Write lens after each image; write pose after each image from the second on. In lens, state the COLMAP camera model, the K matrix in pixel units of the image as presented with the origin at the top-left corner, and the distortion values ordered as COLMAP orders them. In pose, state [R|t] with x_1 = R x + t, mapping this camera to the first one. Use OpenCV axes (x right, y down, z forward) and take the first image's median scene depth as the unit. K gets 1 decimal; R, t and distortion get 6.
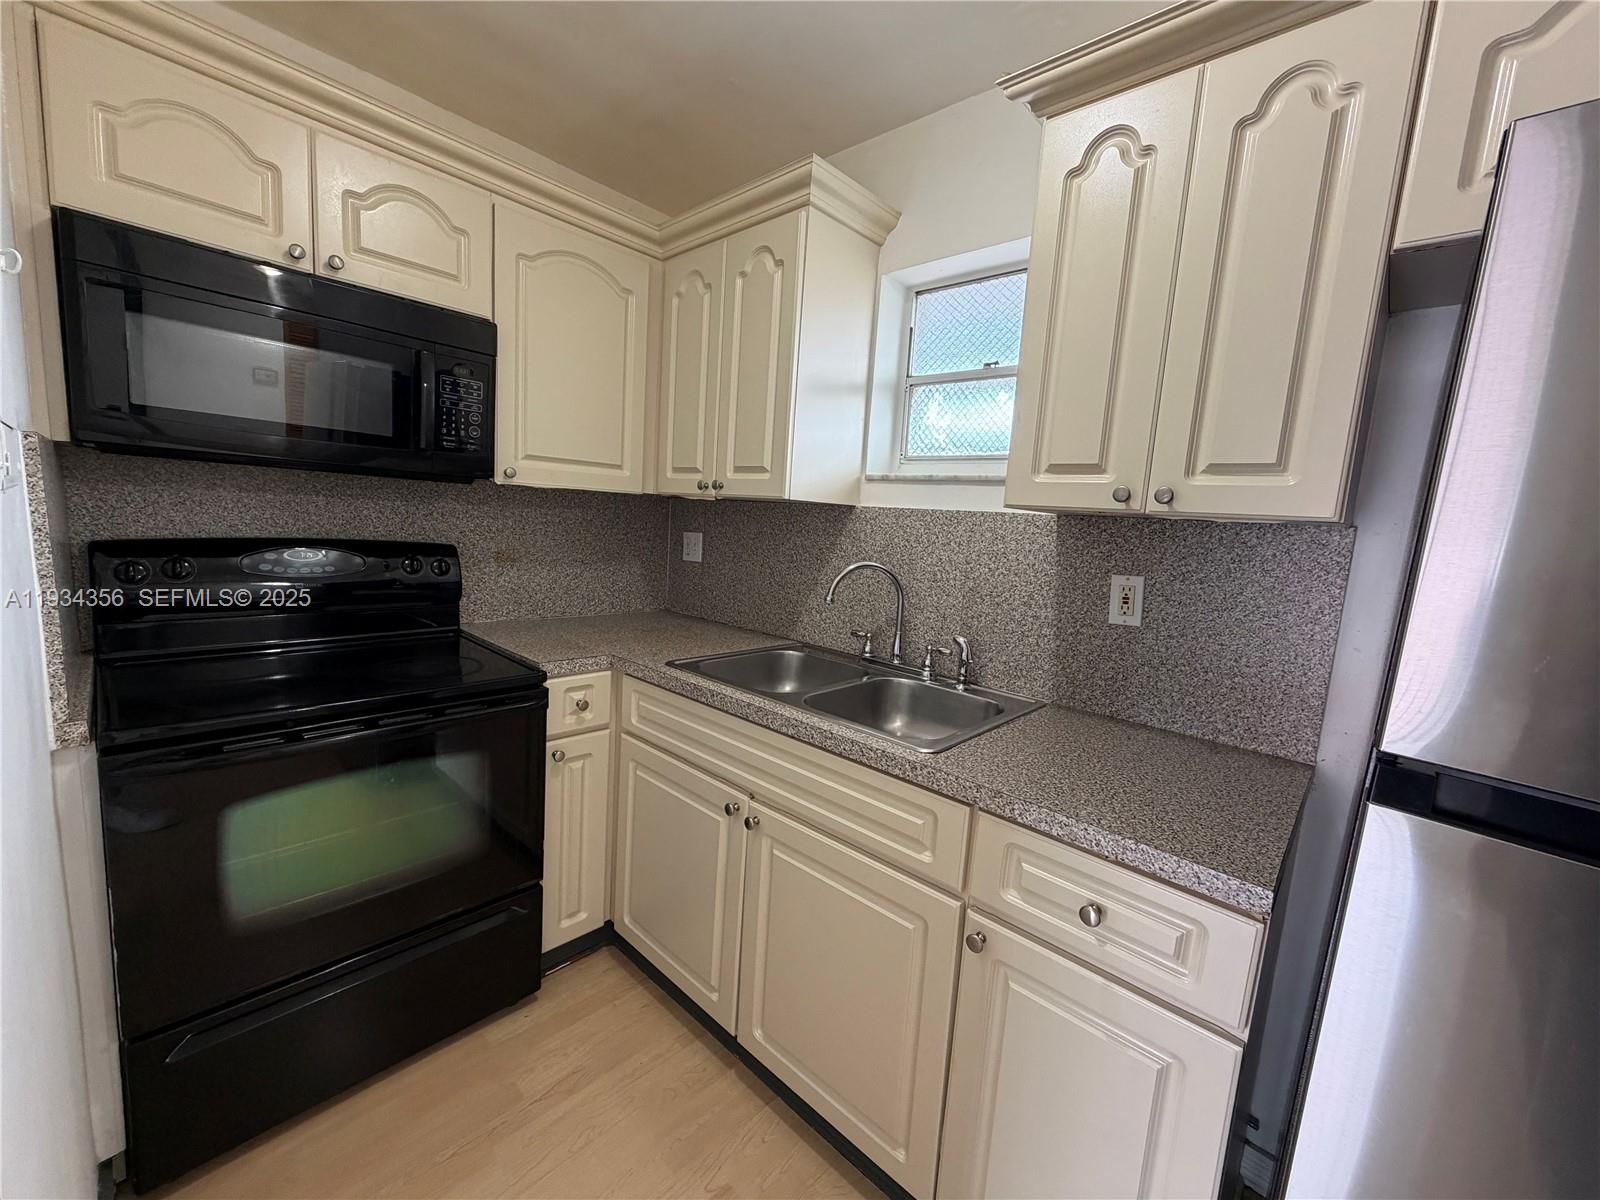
lens RADIAL K [[638.8, 0, 787.7], [0, 638.8, 601.5], [0, 0, 1]] dist [0.003483, -0.001925]
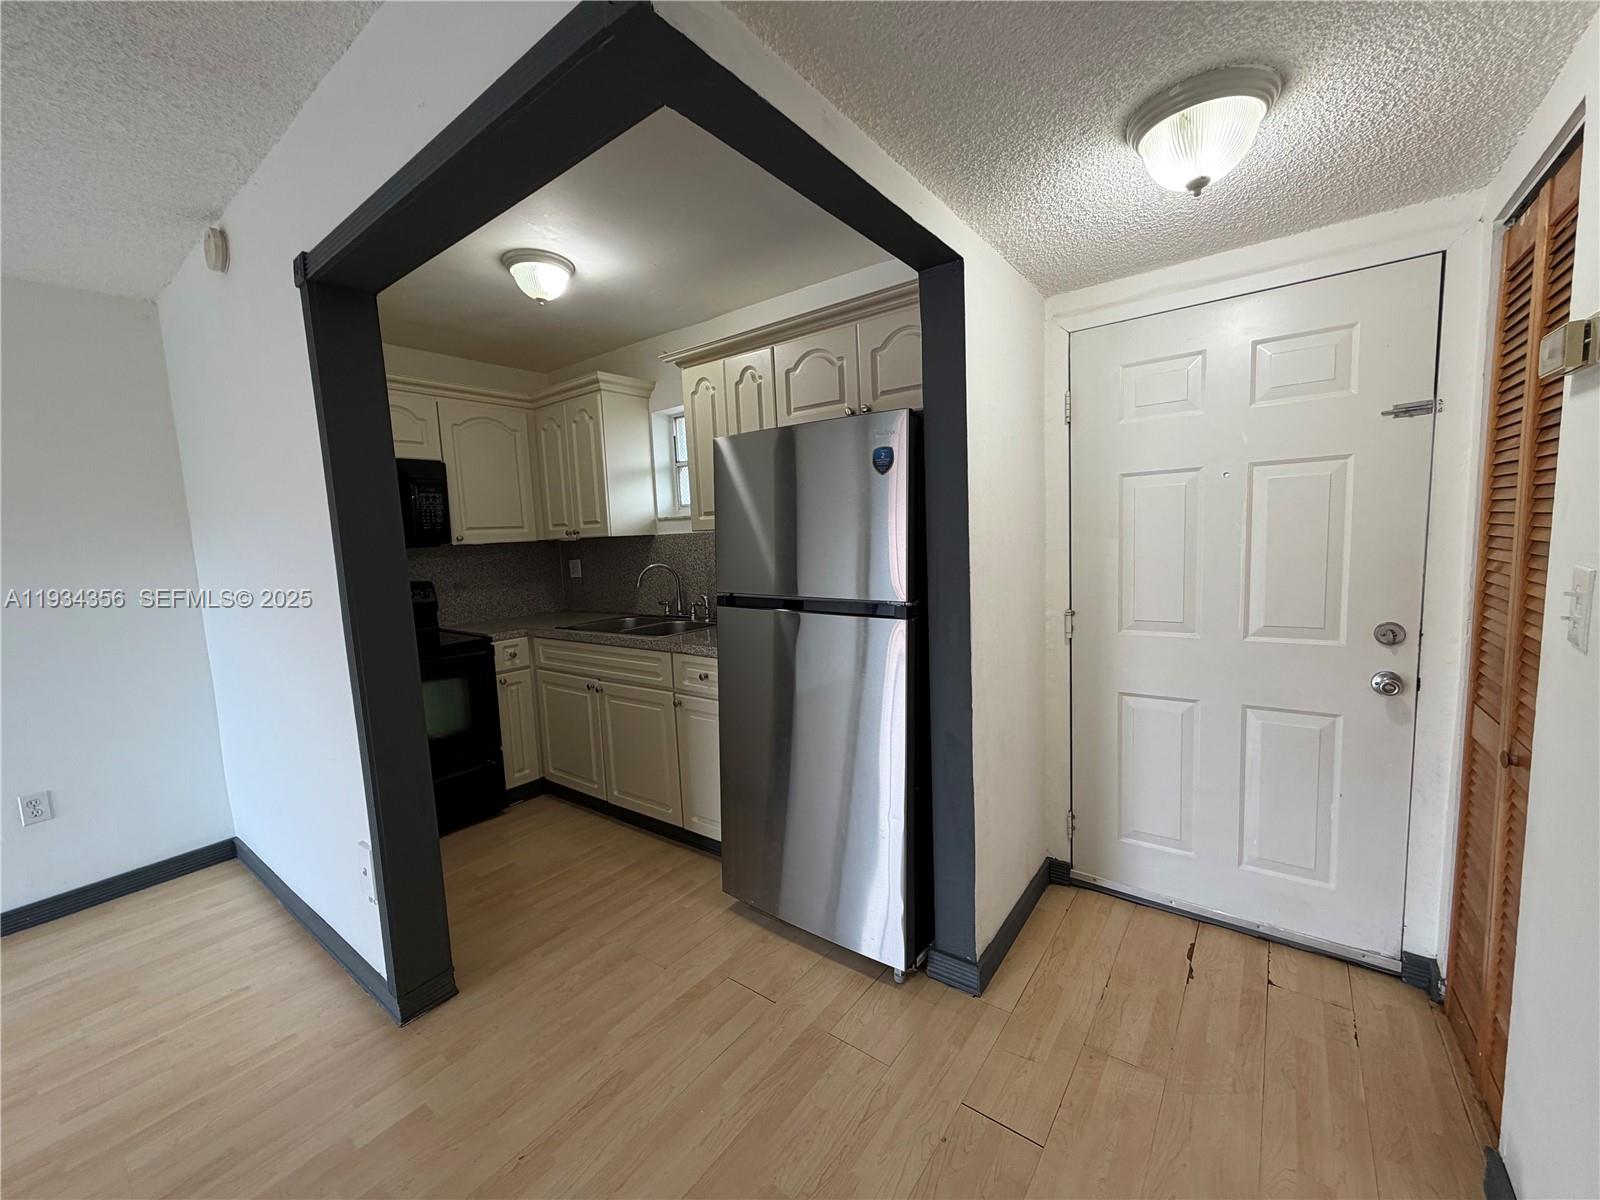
lens RADIAL K [[638.8, 0, 787.6], [0, 638.8, 601.3], [0, 0, 1]] dist [0.003483, -0.001925]
pose [[0.988913, -0.118575, 0.089396, 0.331119], [0.120930, 0.992431, -0.021381, 0.140428], [-0.086184, 0.031954, 0.995767, -0.959260]]
